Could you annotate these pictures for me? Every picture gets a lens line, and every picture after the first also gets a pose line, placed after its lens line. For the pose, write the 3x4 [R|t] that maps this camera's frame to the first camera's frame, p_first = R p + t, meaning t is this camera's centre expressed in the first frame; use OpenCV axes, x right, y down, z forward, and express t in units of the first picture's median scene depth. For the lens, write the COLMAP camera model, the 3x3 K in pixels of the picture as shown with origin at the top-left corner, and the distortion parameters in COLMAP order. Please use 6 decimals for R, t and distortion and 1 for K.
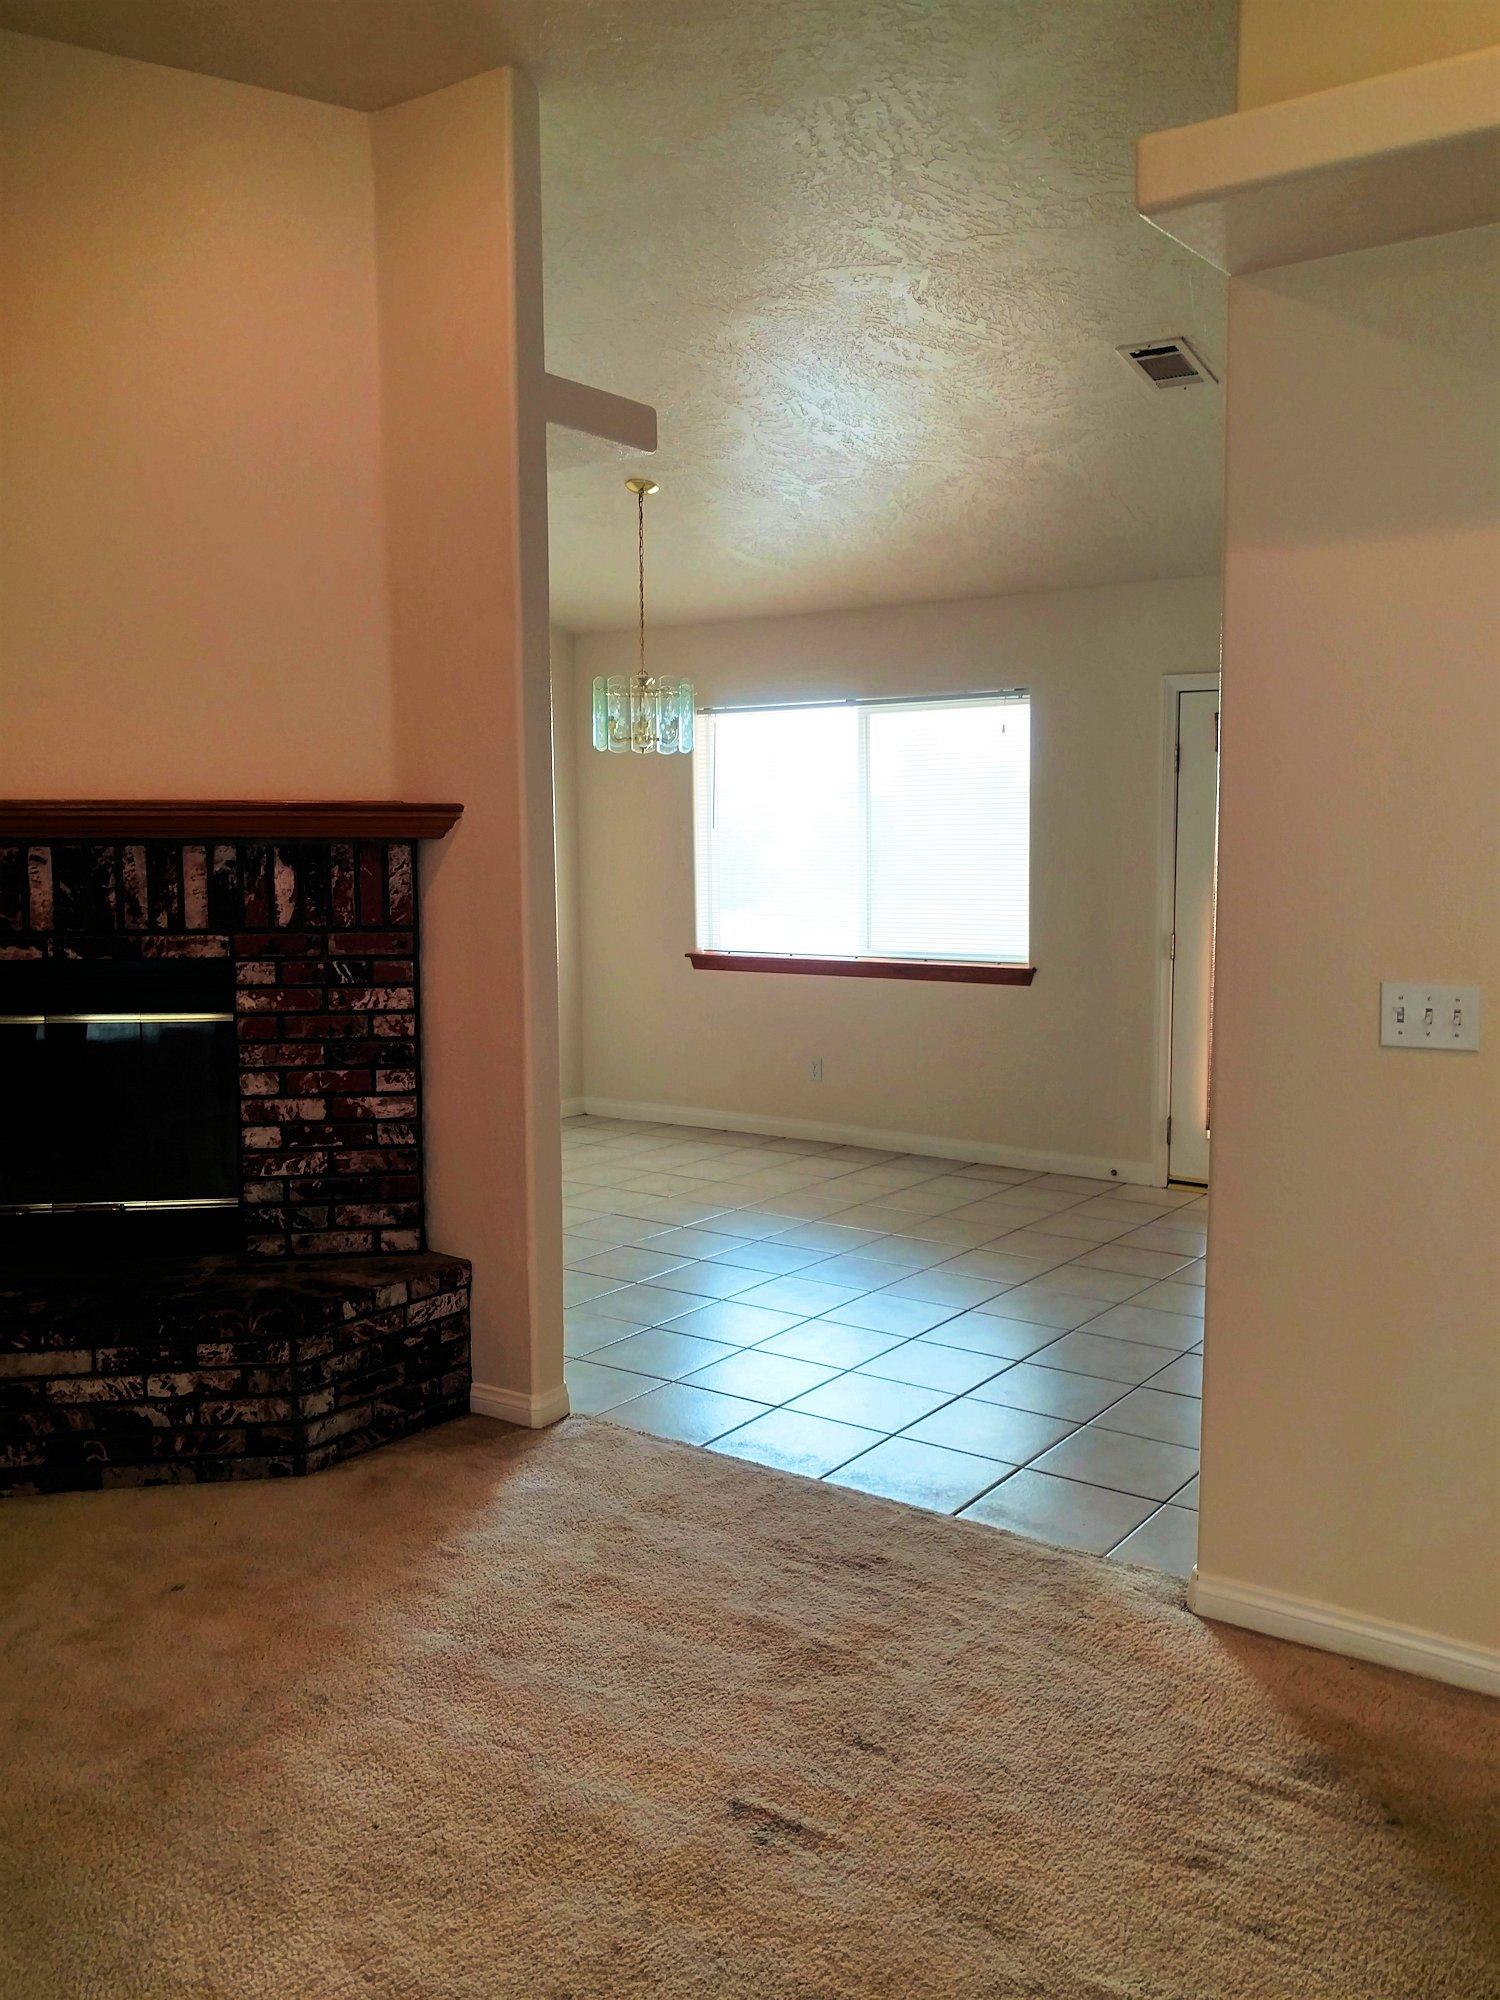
lens RADIAL K [[1641.5, 0, 750.0], [0, 1641.5, 1000.0], [0, 0, 1]] dist [-0.000609, 0.022045]
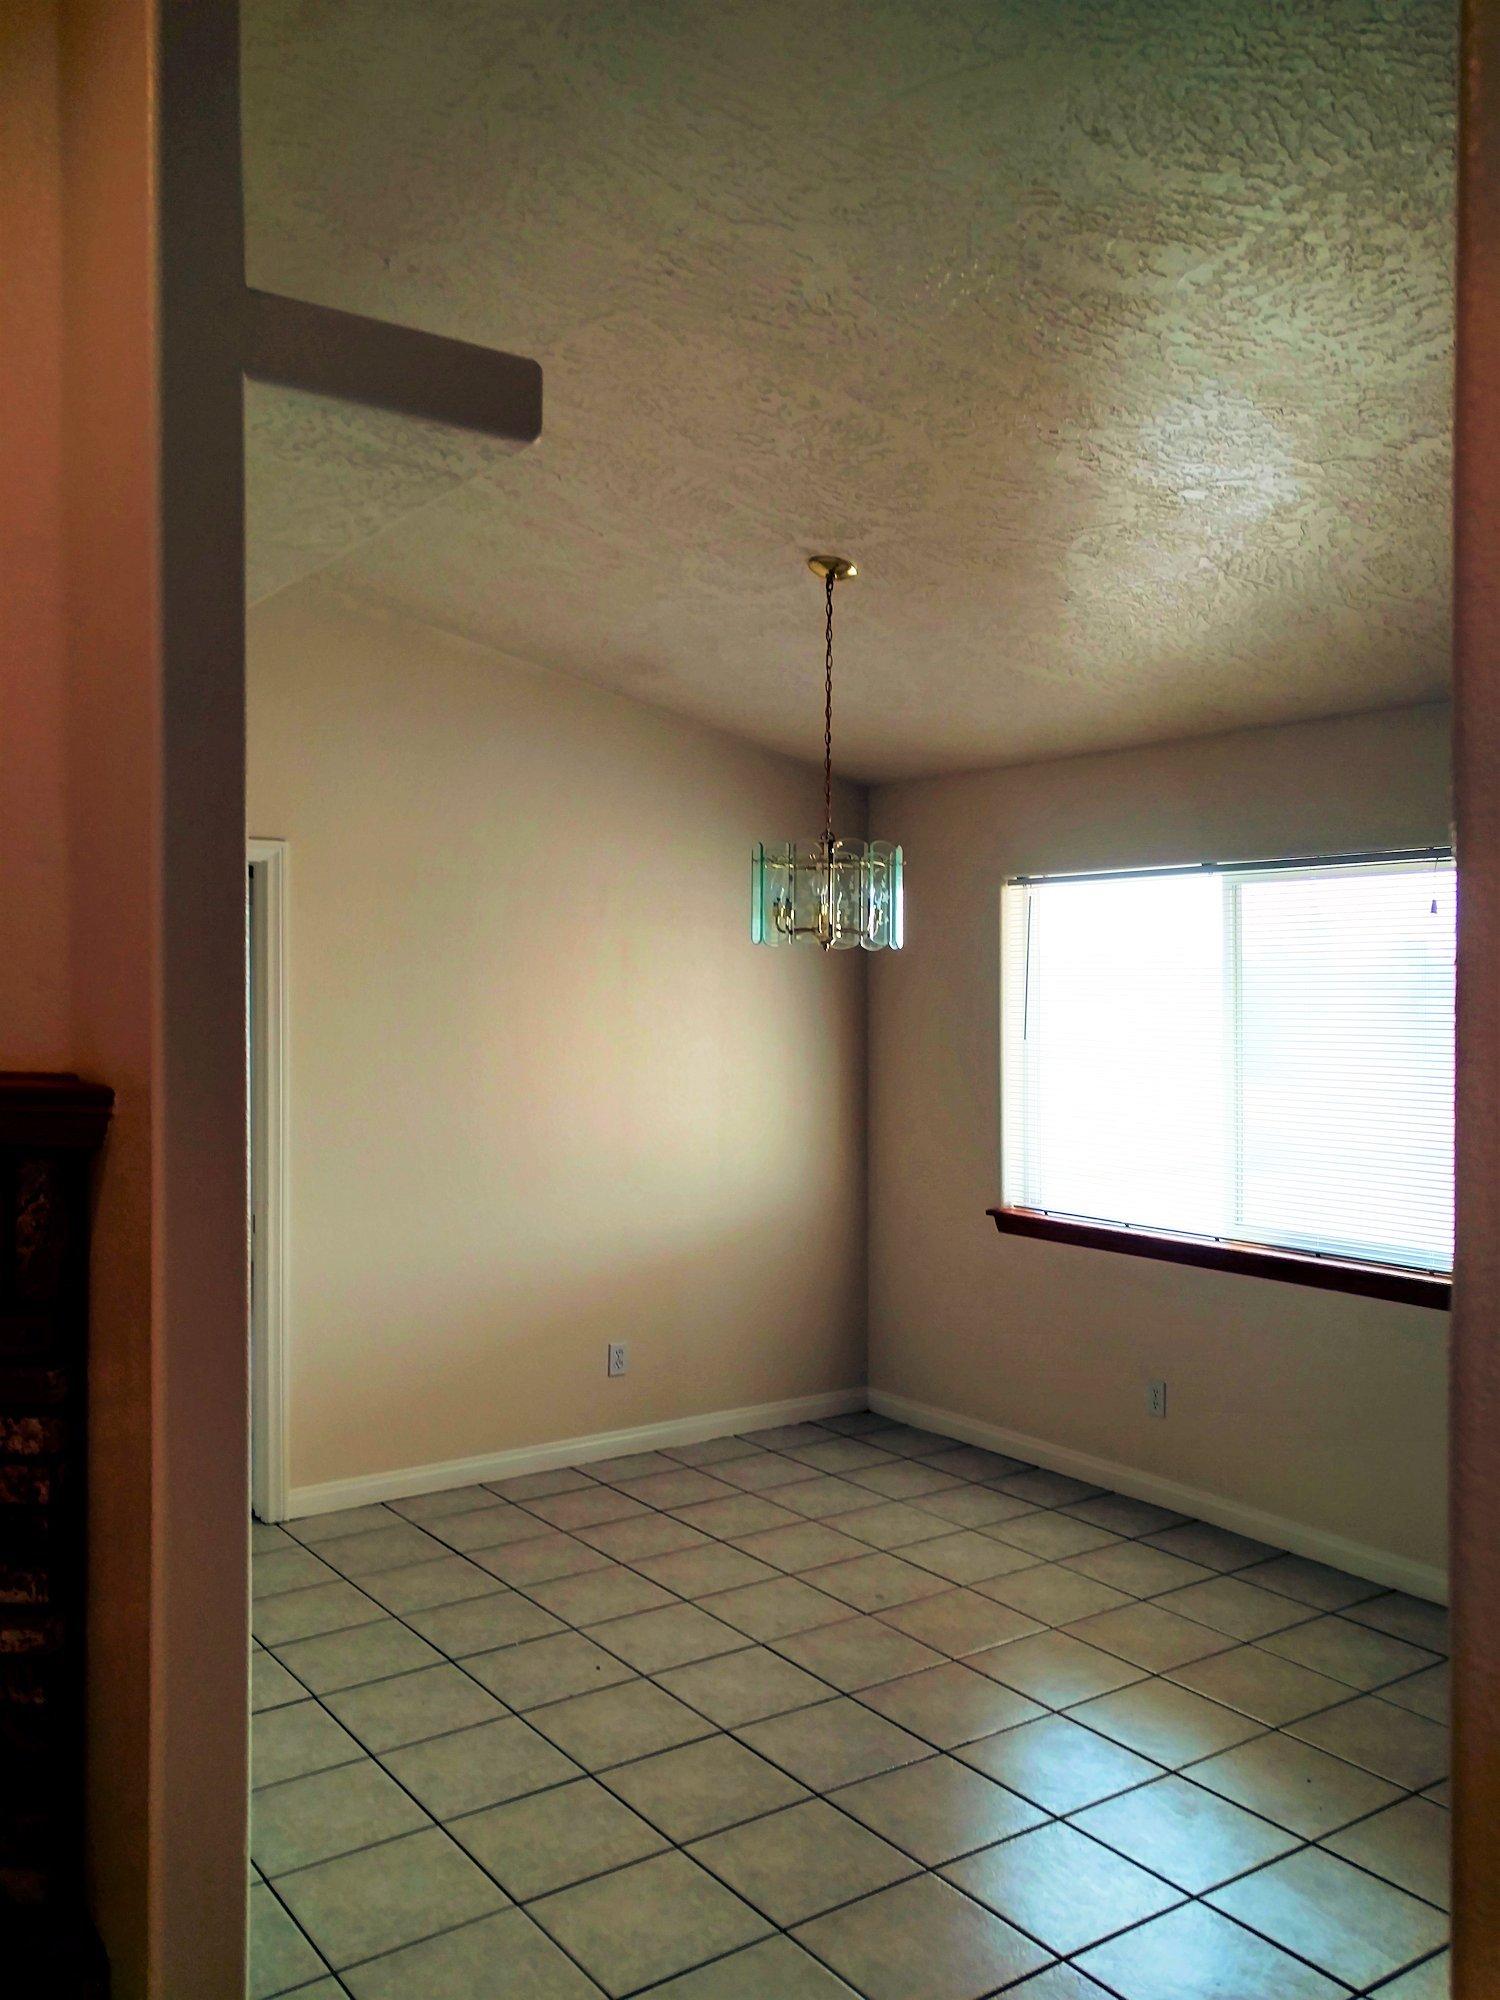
lens RADIAL K [[1637.3, 0, 760.3], [0, 1637.3, 994.5], [0, 0, 1]] dist [-0.000394, 0.079304]
pose [[0.946309, 0.013404, -0.322985, 0.197371], [-0.043977, 0.995189, -0.087548, -0.111863], [0.320257, 0.097052, 0.942346, 0.552472]]
